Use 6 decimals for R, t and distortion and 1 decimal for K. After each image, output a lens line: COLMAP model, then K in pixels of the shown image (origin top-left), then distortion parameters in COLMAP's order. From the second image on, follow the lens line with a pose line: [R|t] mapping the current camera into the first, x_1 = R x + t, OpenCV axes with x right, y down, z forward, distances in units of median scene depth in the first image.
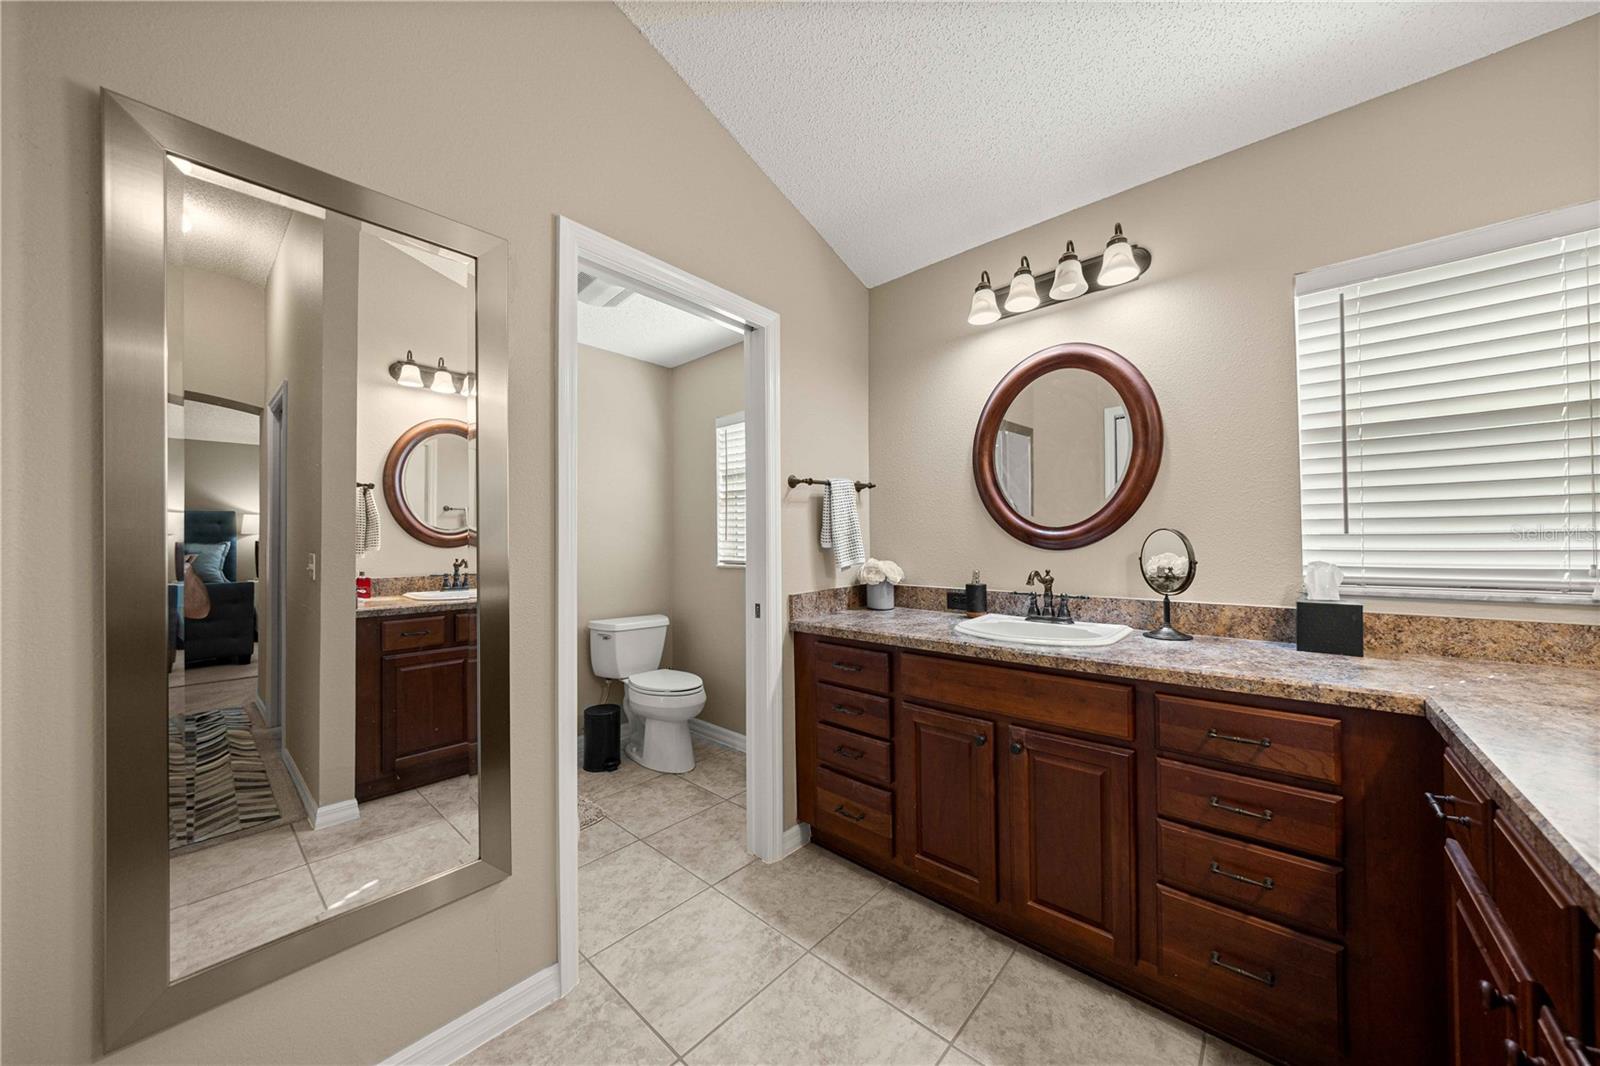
lens RADIAL K [[548.9, 0, 800.2], [0, 548.9, 534.2], [0, 0, 1]] dist [-0.015795, -0.000428]
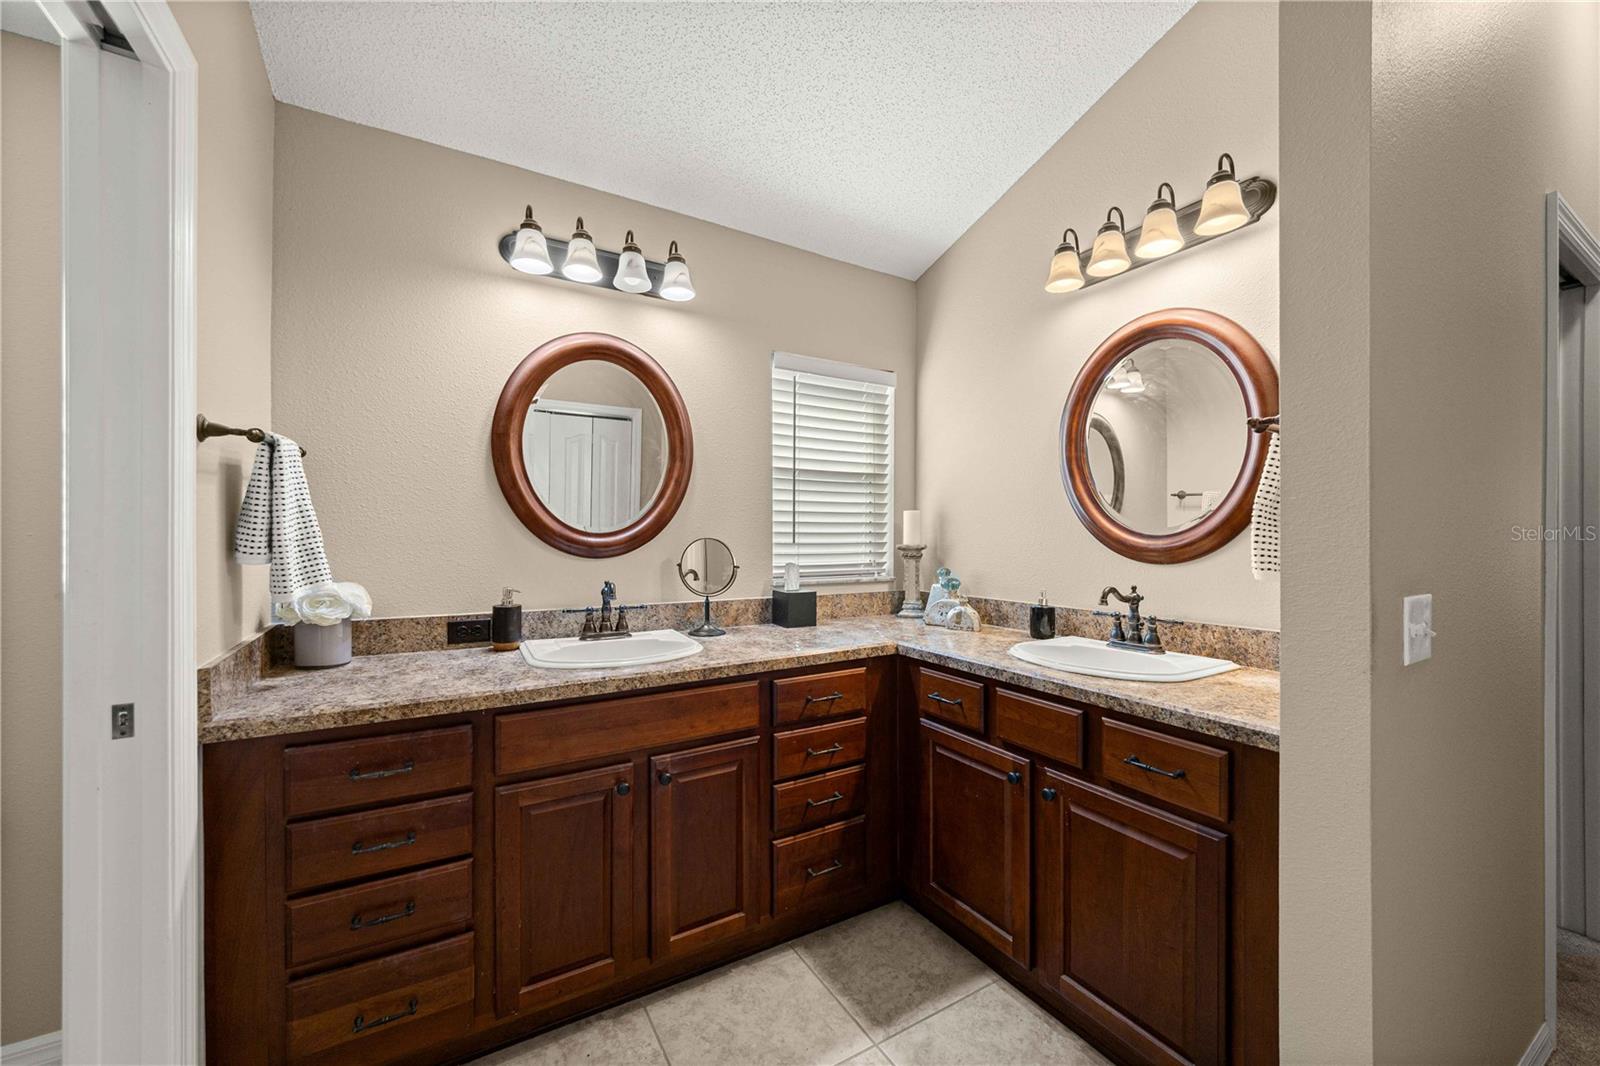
lens RADIAL K [[595.3, 0, 800.2], [0, 595.3, 536.3], [0, 0, 1]] dist [-0.013176, -0.000628]
pose [[0.289069, 0.006425, 0.957287, -0.453328], [-0.016042, 0.999870, -0.001867, -0.013851], [-0.957174, -0.014817, 0.289134, 0.465547]]
